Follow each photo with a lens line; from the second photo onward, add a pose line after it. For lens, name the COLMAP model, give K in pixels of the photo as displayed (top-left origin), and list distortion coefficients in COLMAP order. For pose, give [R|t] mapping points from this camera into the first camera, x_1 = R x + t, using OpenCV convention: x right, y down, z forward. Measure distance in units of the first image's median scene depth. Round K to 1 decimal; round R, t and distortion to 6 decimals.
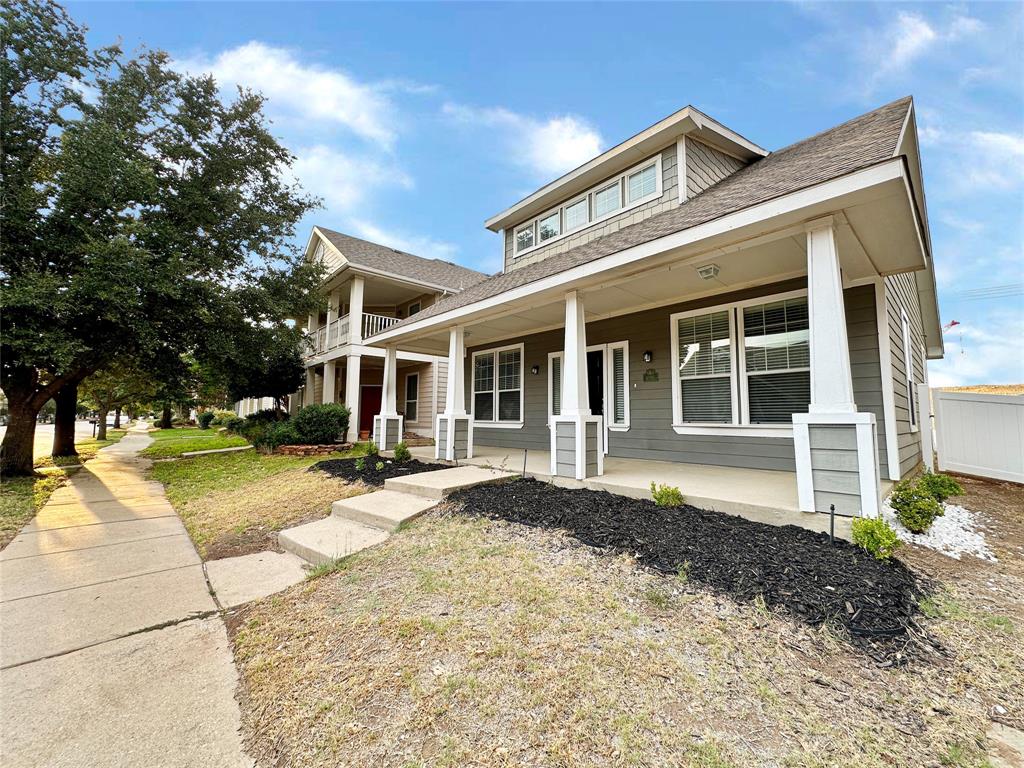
lens RADIAL K [[408.1, 0, 510.7], [0, 408.1, 381.7], [0, 0, 1]] dist [-0.001034, -0.000054]
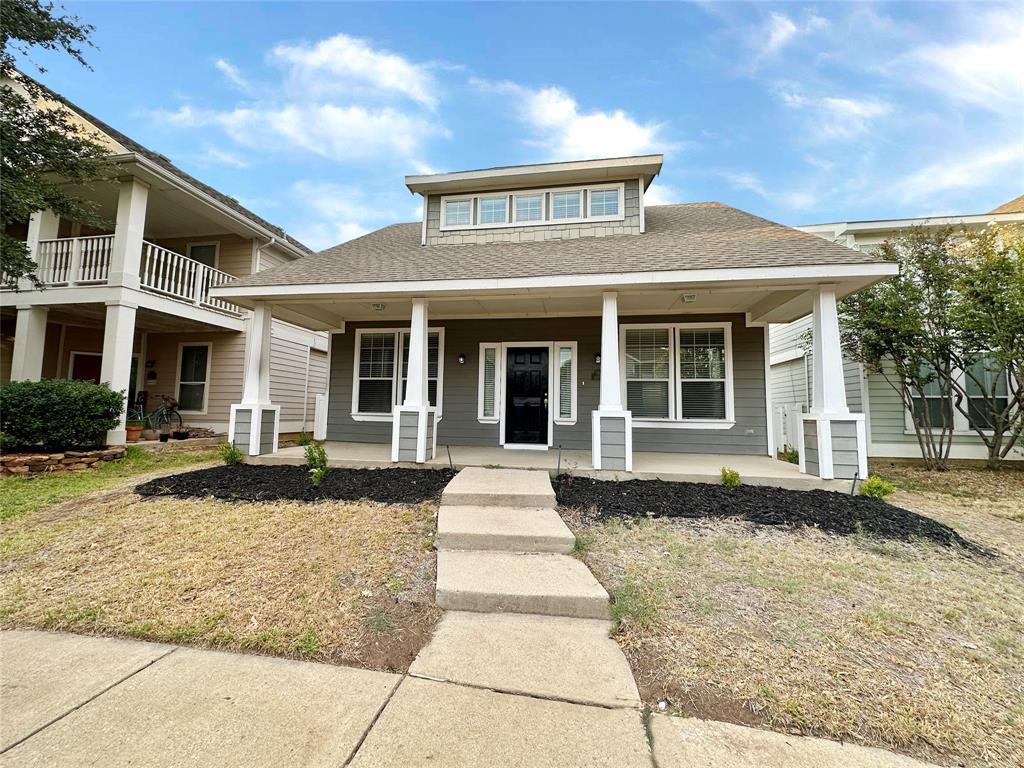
lens RADIAL K [[408.1, 0, 510.7], [0, 408.1, 381.7], [0, 0, 1]] dist [-0.001034, -0.000054]
pose [[0.784158, 0.054942, 0.618124, -0.572357], [-0.068487, 0.997650, -0.001794, 0.022181], [-0.616771, -0.040927, 0.786078, 0.279207]]
